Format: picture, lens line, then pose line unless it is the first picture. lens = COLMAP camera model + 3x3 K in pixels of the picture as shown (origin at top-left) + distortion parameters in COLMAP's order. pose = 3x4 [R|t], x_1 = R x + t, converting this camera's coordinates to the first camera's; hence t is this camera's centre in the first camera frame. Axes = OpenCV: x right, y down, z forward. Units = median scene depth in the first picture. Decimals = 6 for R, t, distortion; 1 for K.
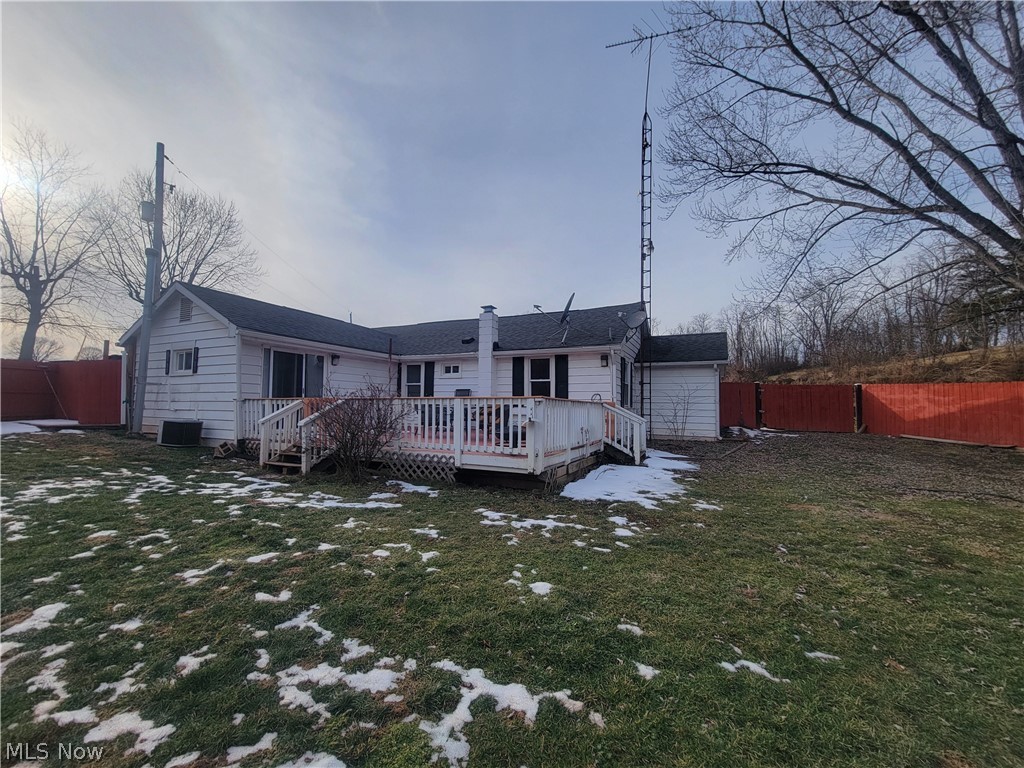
lens RADIAL K [[416.8, 0, 512.0], [0, 416.8, 384.0], [0, 0, 1]] dist [-0.002250, -0.000337]
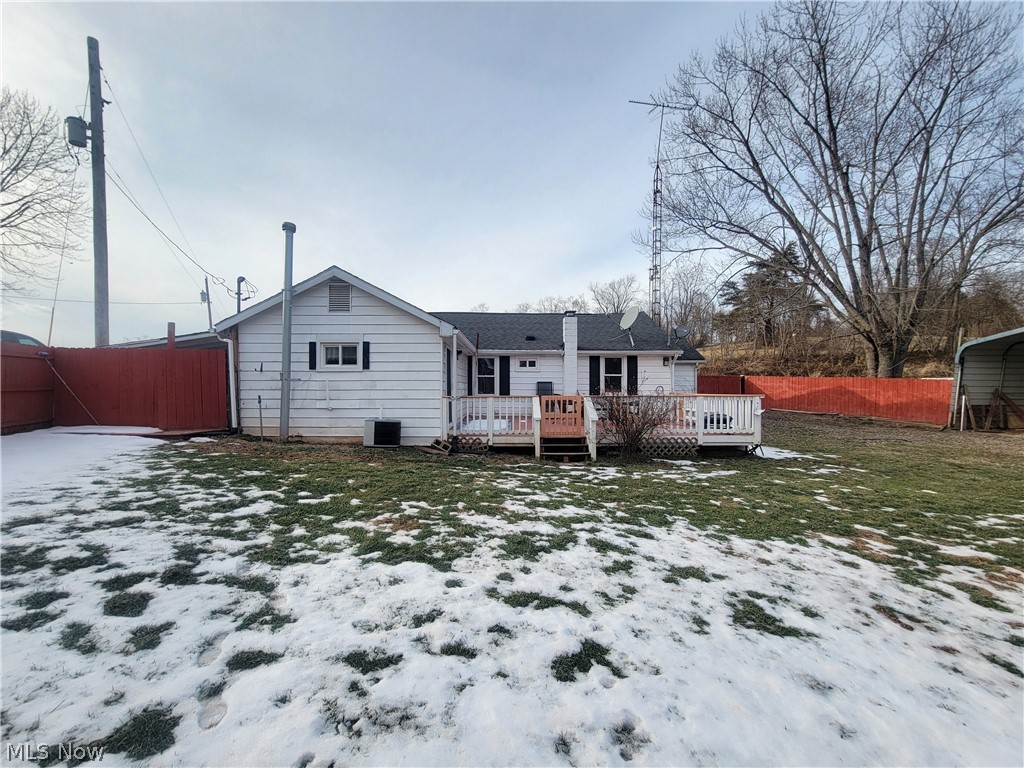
lens RADIAL K [[416.8, 0, 512.0], [0, 416.8, 384.0], [0, 0, 1]] dist [-0.002250, -0.000337]
pose [[0.902446, -0.006742, 0.430750, -0.717458], [-0.014453, 0.998841, 0.045913, -0.034192], [-0.430561, -0.047659, 0.901303, 0.005003]]
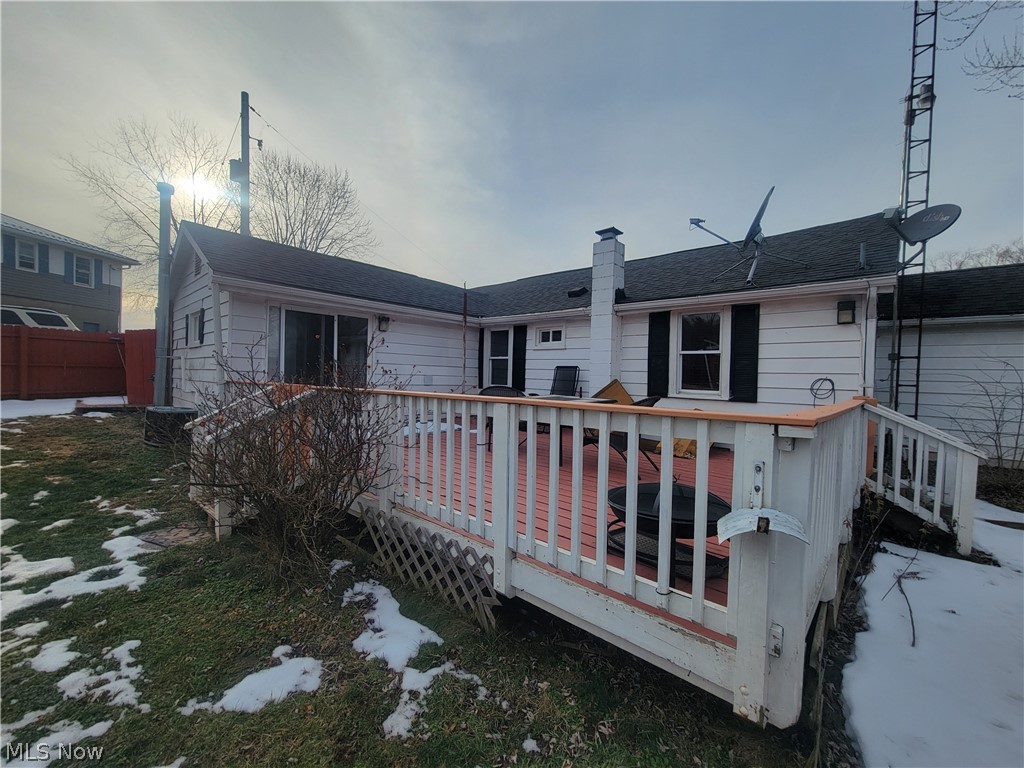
lens RADIAL K [[422.6, 0, 512.0], [0, 422.6, 384.0], [0, 0, 1]] dist [-0.002227, -0.000231]
pose [[0.958061, 0.019532, -0.285898, -0.011425], [-0.001516, 0.998006, 0.063100, -0.001347], [0.286560, -0.060020, 0.956180, 0.363165]]
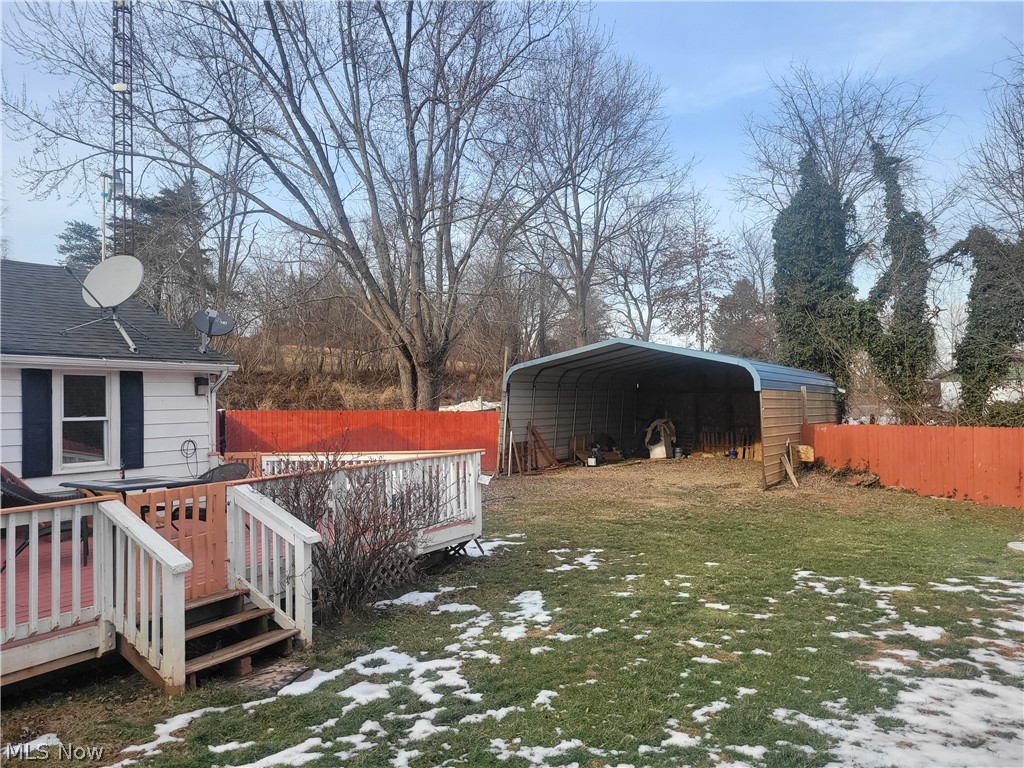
lens RADIAL K [[766.2, 0, 512.0], [0, 766.2, 384.0], [0, 0, 1]] dist [0.031628, -0.006408]
pose [[0.070959, 0.019600, 0.997287, -0.795412], [-0.019347, 0.999646, -0.018269, -0.042345], [-0.997292, -0.017998, 0.071313, 0.407524]]
